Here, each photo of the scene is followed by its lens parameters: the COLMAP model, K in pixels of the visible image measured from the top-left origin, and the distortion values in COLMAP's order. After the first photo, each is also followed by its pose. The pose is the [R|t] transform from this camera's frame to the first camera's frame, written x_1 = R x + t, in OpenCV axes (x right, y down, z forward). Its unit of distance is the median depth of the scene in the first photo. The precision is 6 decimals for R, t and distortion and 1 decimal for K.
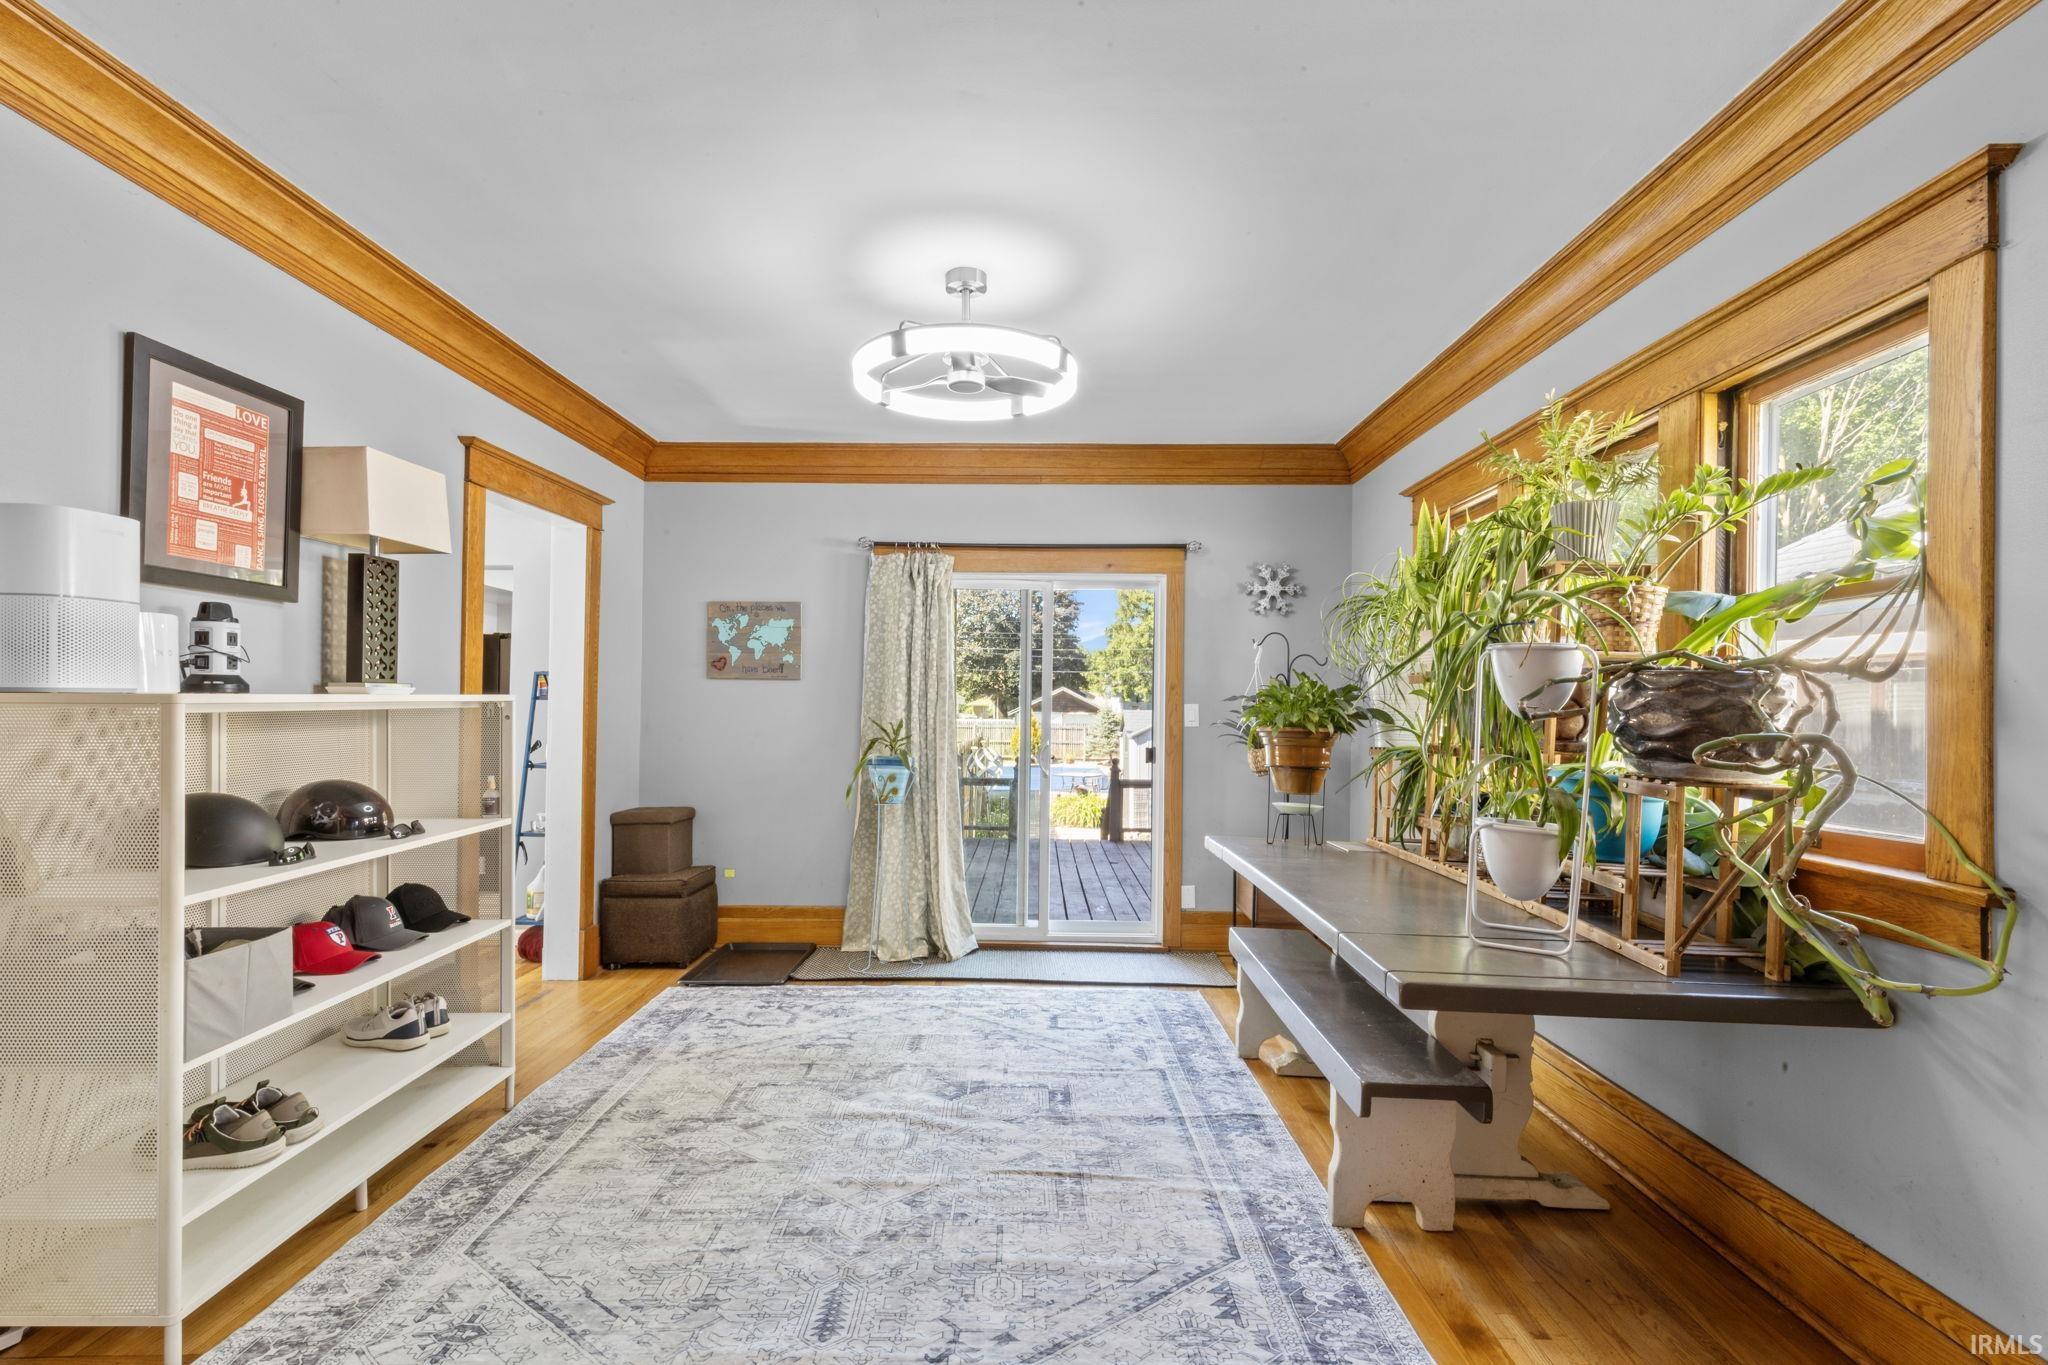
lens RADIAL K [[931.7, 0, 1018.3], [0, 931.7, 694.6], [0, 0, 1]] dist [0.008142, -0.000186]
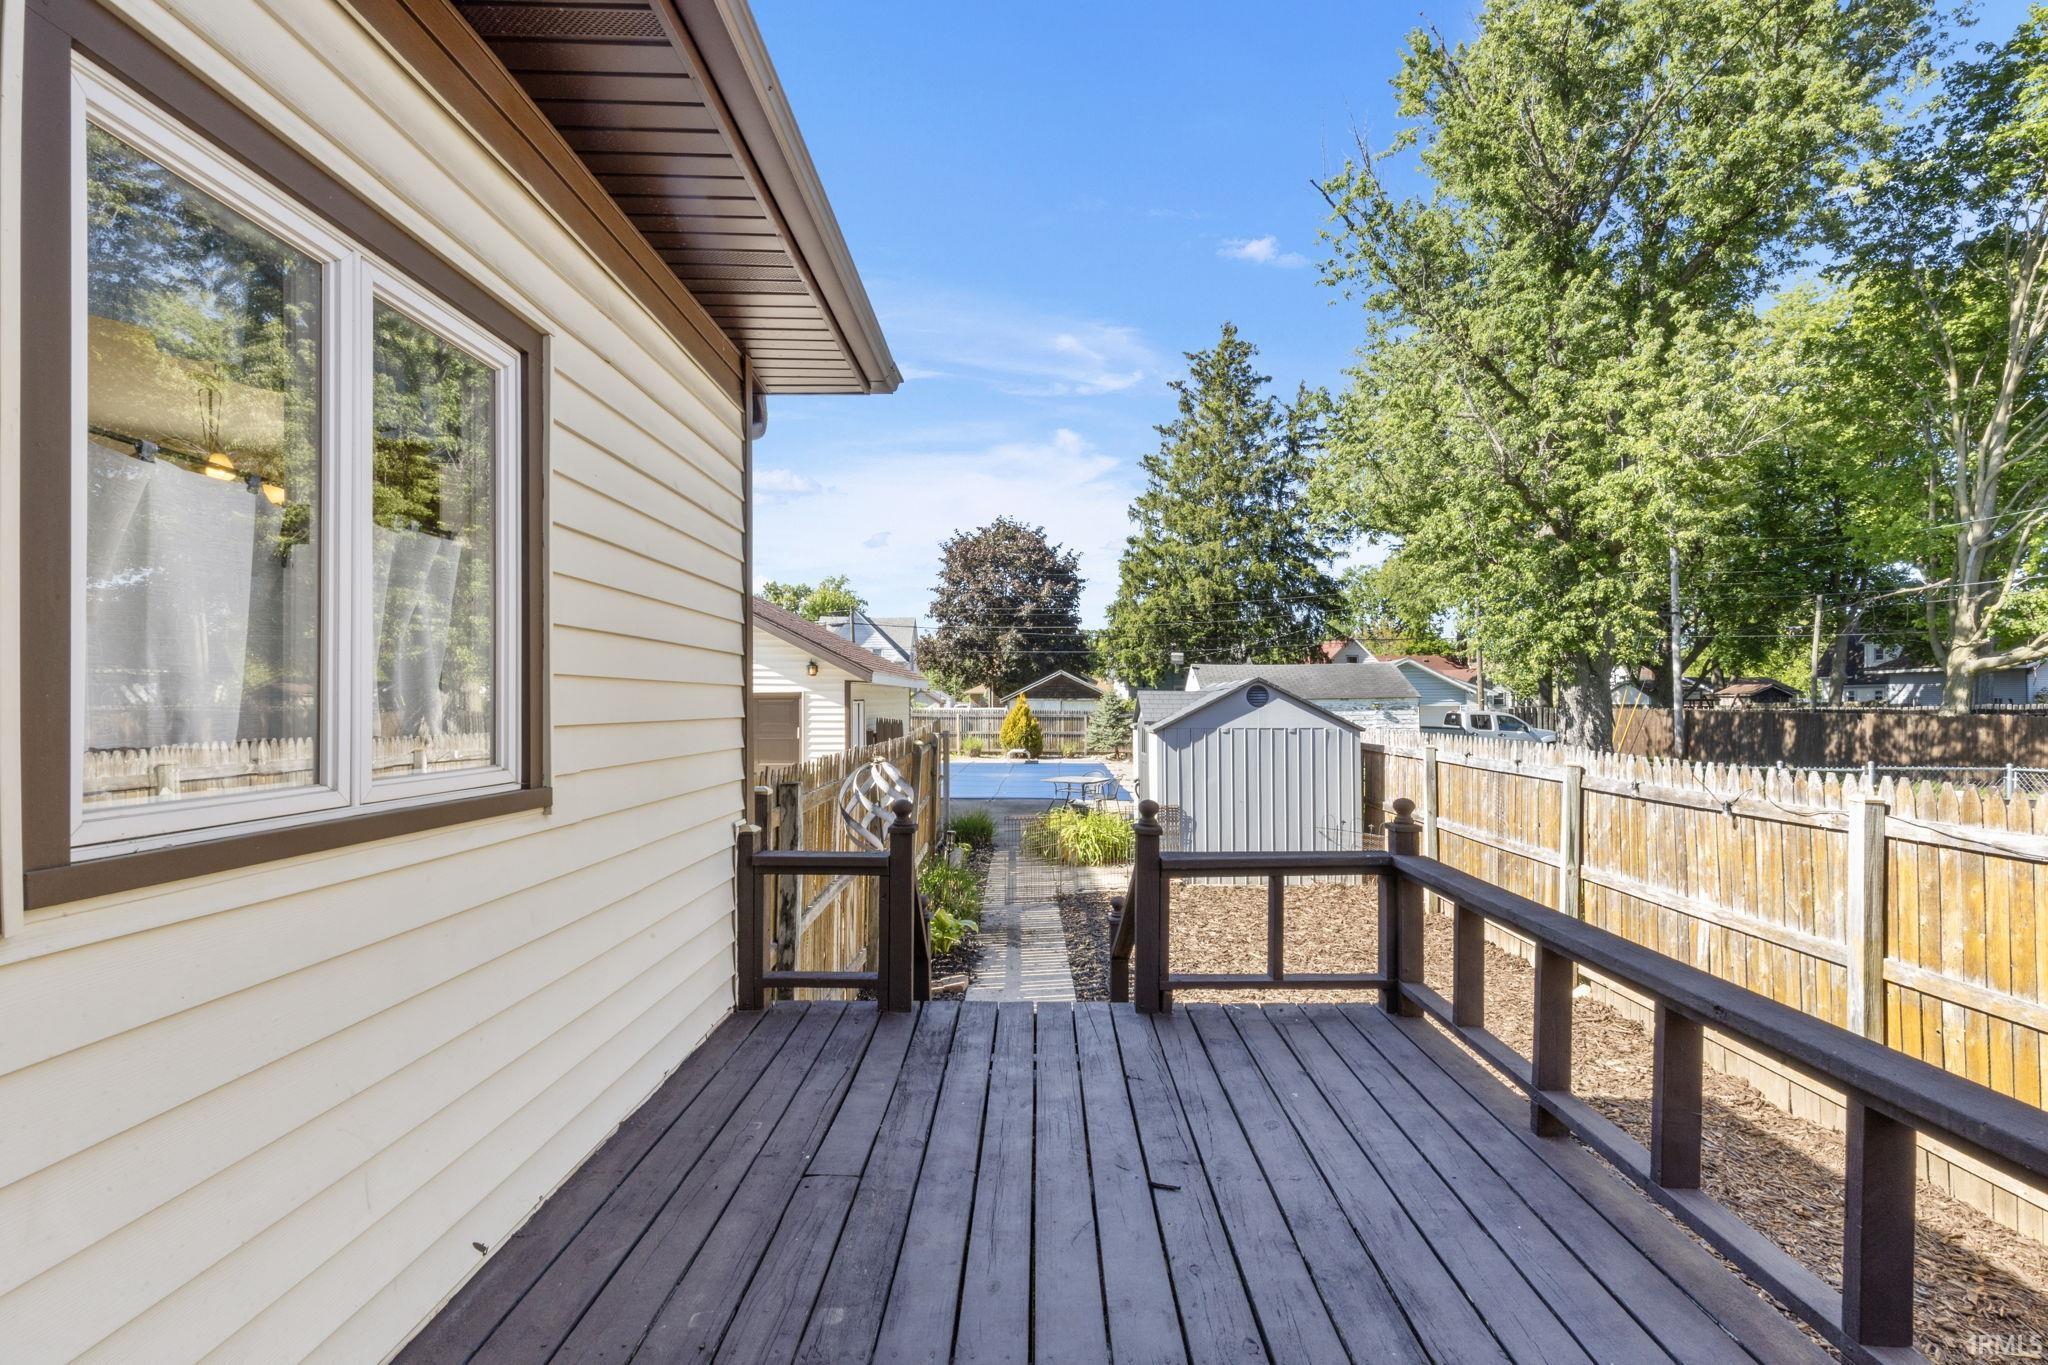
lens RADIAL K [[921.7, 0, 1025.3], [0, 921.7, 691.5], [0, 0, 1]] dist [0.007866, -0.000021]
pose [[0.999822, -0.018547, 0.003332, 0.009604], [0.018517, 0.999791, 0.008684, 0.003476], [-0.003493, -0.008620, 0.999957, 0.114917]]
